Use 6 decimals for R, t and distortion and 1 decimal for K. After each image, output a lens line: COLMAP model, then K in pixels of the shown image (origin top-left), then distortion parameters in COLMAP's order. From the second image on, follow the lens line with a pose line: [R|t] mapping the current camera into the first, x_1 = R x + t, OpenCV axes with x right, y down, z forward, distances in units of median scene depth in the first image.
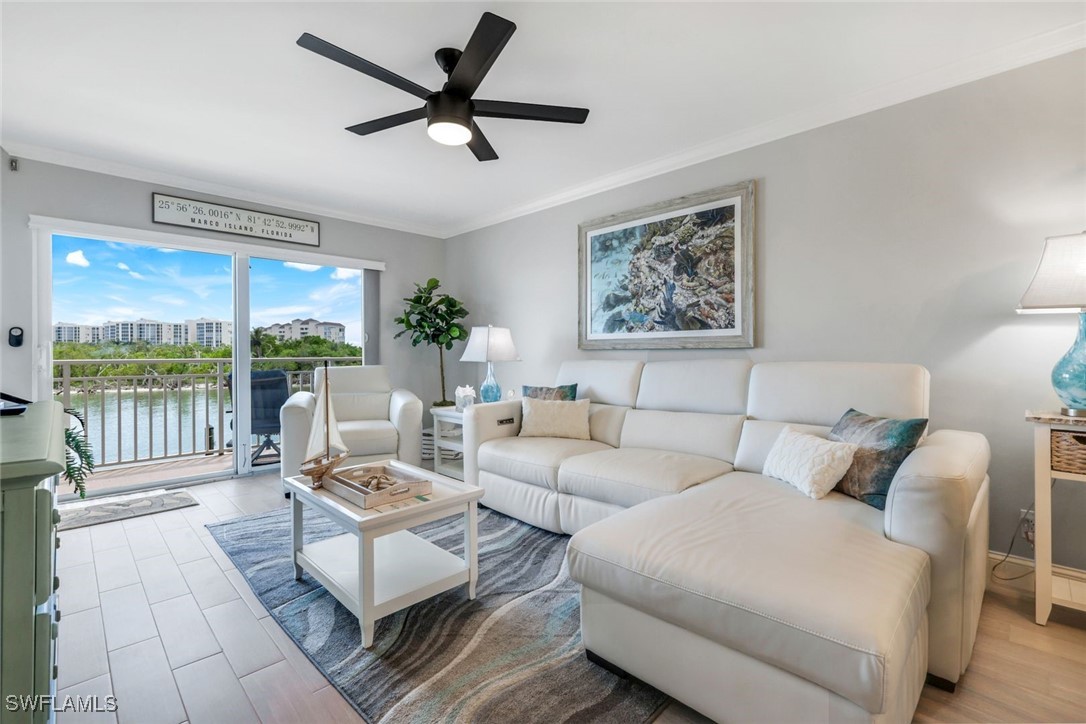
lens RADIAL K [[477.3, 0, 546.3], [0, 477.3, 354.8], [0, 0, 1]] dist [0.010155, -0.000398]
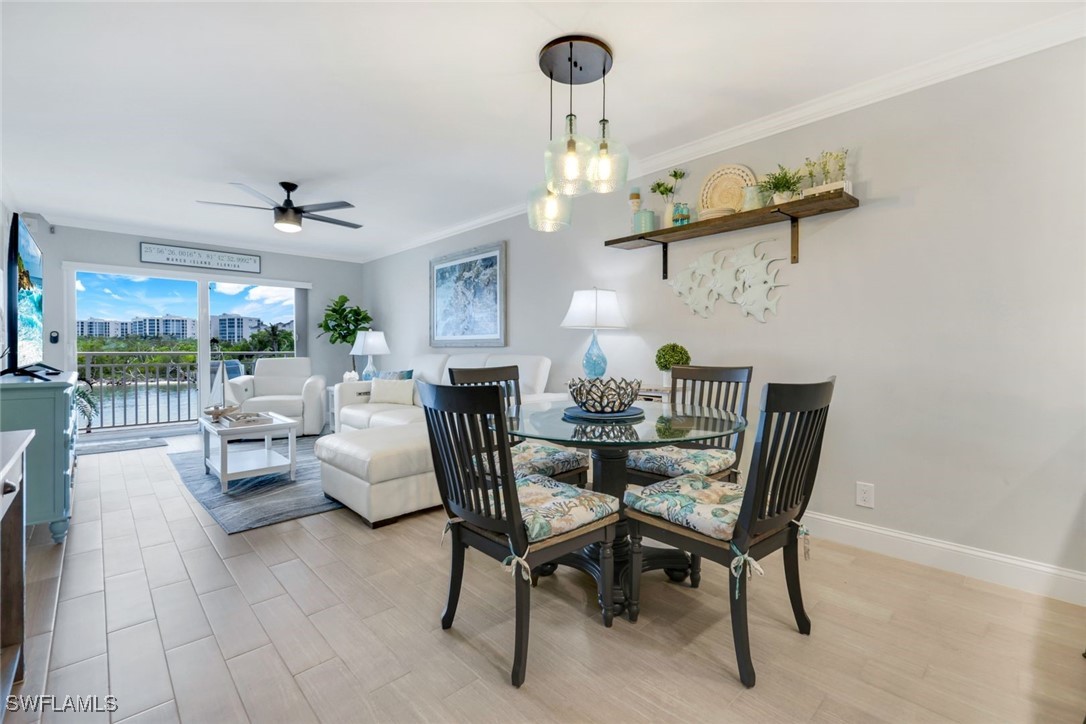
lens RADIAL K [[477.3, 0, 546.3], [0, 477.3, 354.8], [0, 0, 1]] dist [0.010155, -0.000398]
pose [[0.999441, 0.005472, -0.032991, 0.469988], [-0.005222, 0.999957, 0.007664, 0.000108], [0.033032, -0.007488, 0.999426, -0.437271]]
